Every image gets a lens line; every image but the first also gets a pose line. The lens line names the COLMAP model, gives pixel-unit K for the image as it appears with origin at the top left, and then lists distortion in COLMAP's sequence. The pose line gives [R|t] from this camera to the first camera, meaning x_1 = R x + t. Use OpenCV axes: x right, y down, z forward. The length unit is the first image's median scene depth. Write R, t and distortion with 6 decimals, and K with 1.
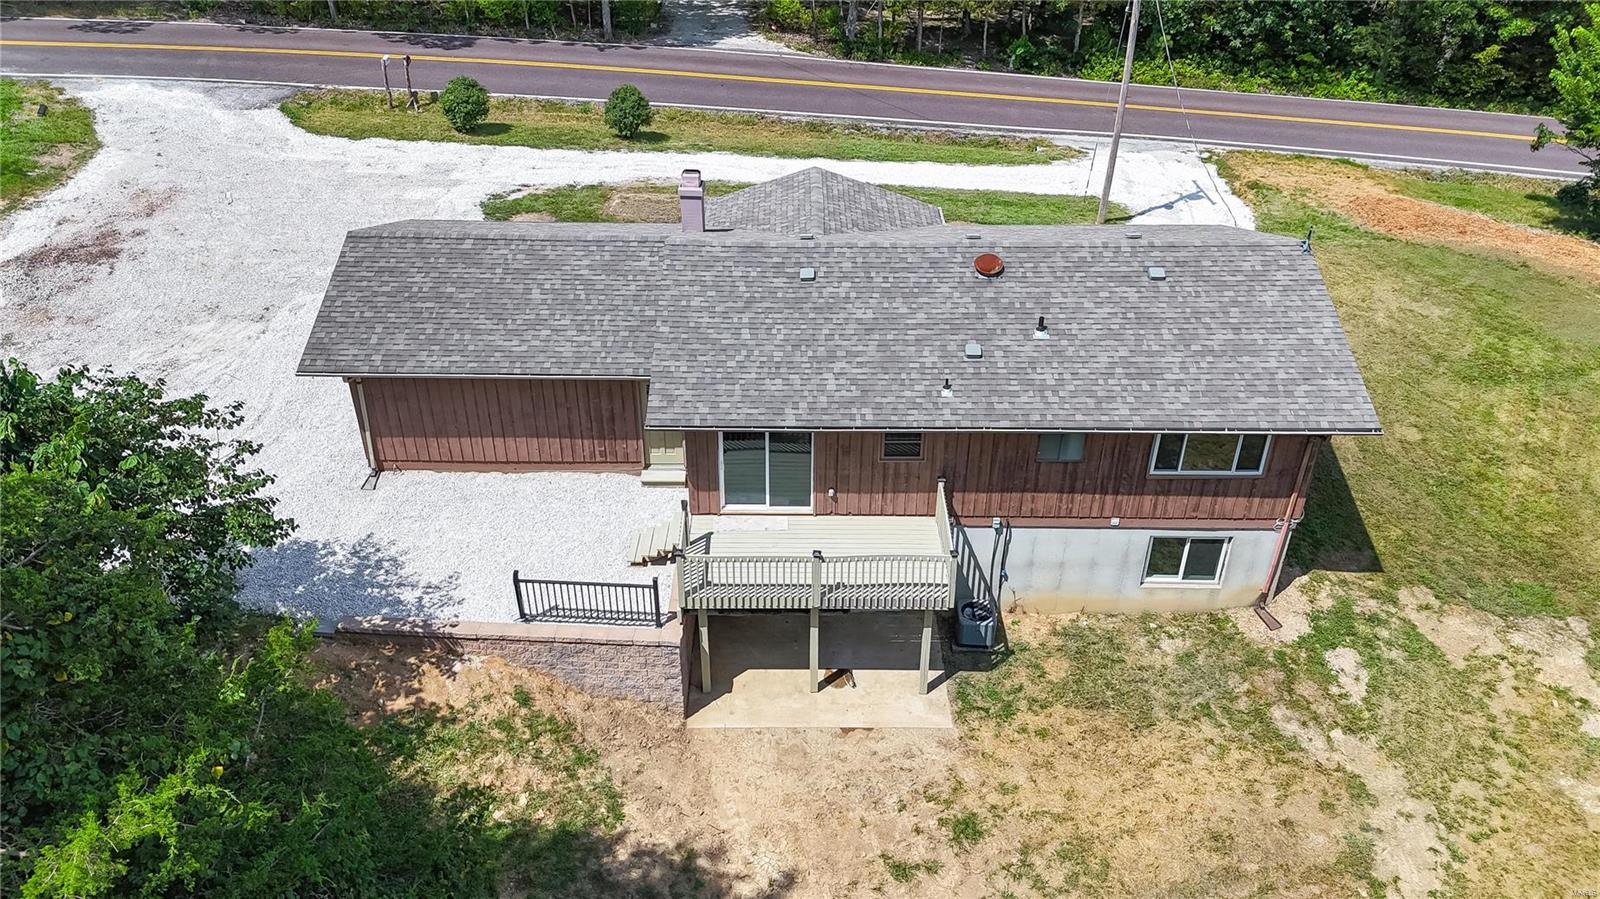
lens RADIAL K [[1164.7, 0, 800.0], [0, 1164.7, 449.5], [0, 0, 1]] dist [0.127647, -0.137663]
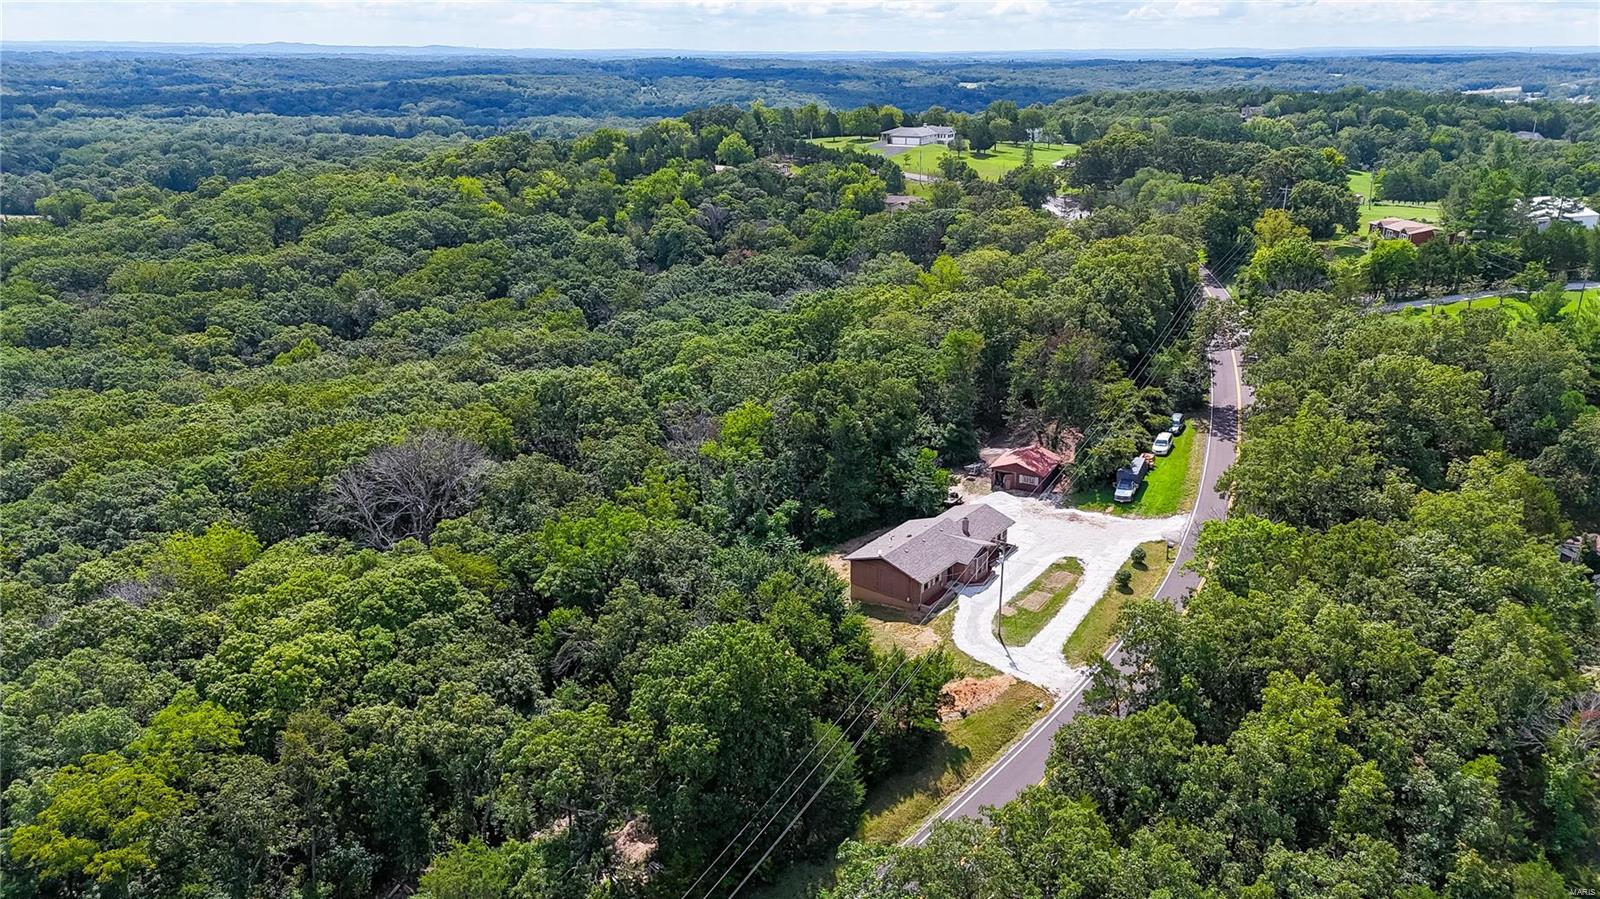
lens RADIAL K [[1164.7, 0, 800.0], [0, 1164.7, 449.5], [0, 0, 1]] dist [0.127647, -0.137663]
pose [[-0.592003, 0.249525, -0.766336, 4.307924], [-0.454758, 0.681607, 0.573242, -3.150795], [0.665378, 0.687858, -0.290040, 1.925281]]
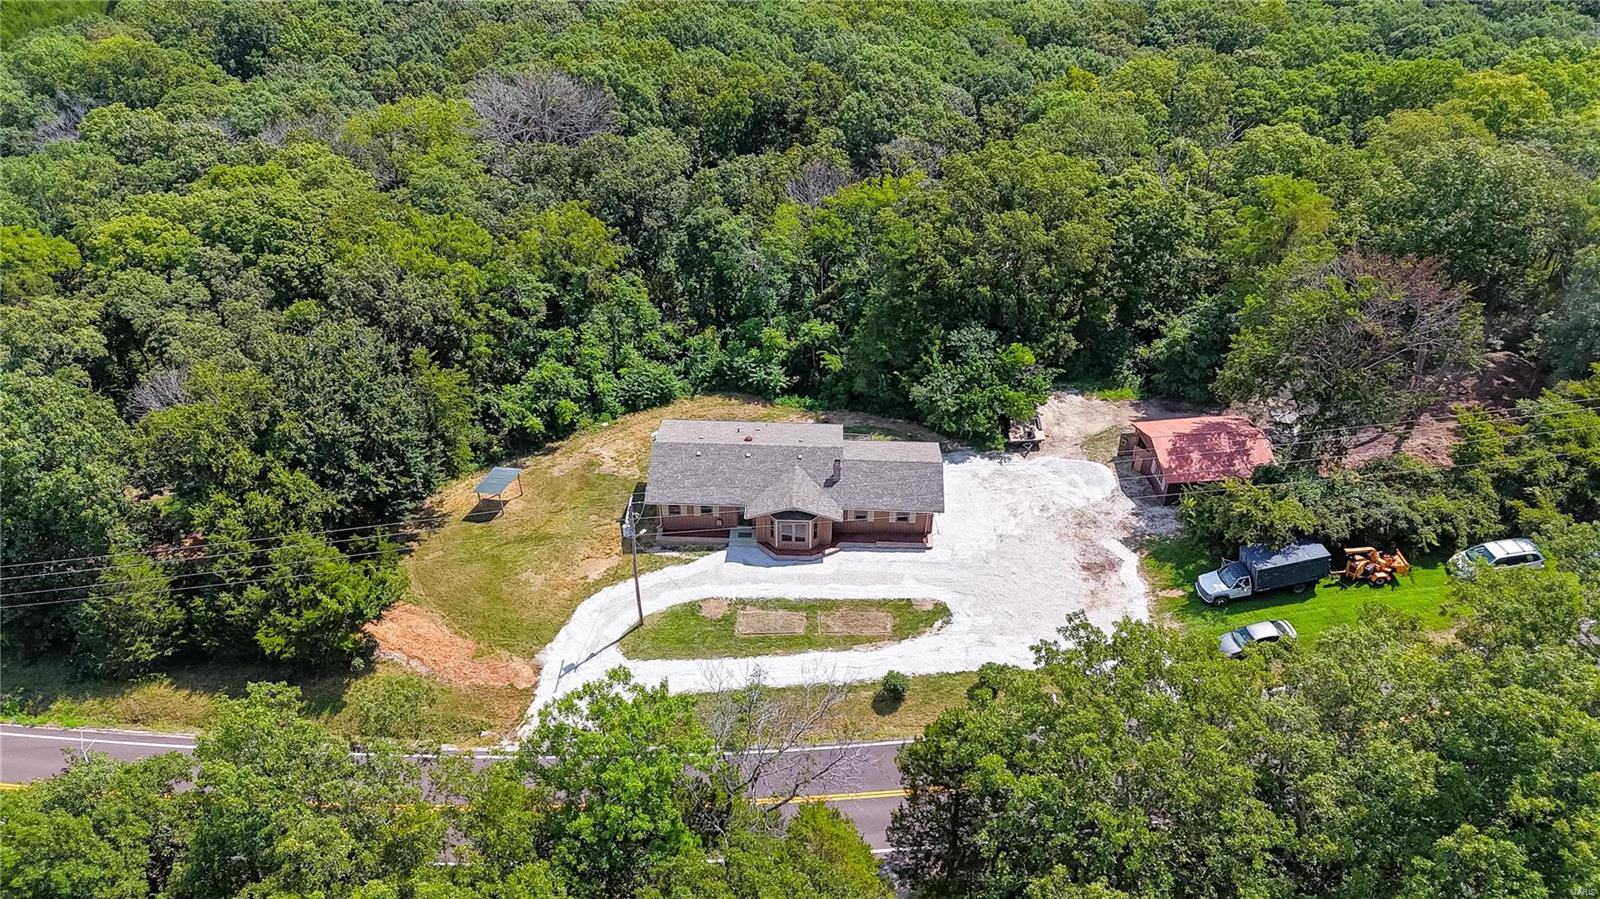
lens RADIAL K [[1163.7, 0, 800.0], [0, 1163.7, 449.5], [0, 0, 1]] dist [0.188973, -0.196114]
pose [[-0.999210, -0.034446, 0.019843, -0.059508], [0.007326, 0.331046, 0.943586, -3.421826], [-0.039071, 0.942986, -0.330532, 2.183443]]
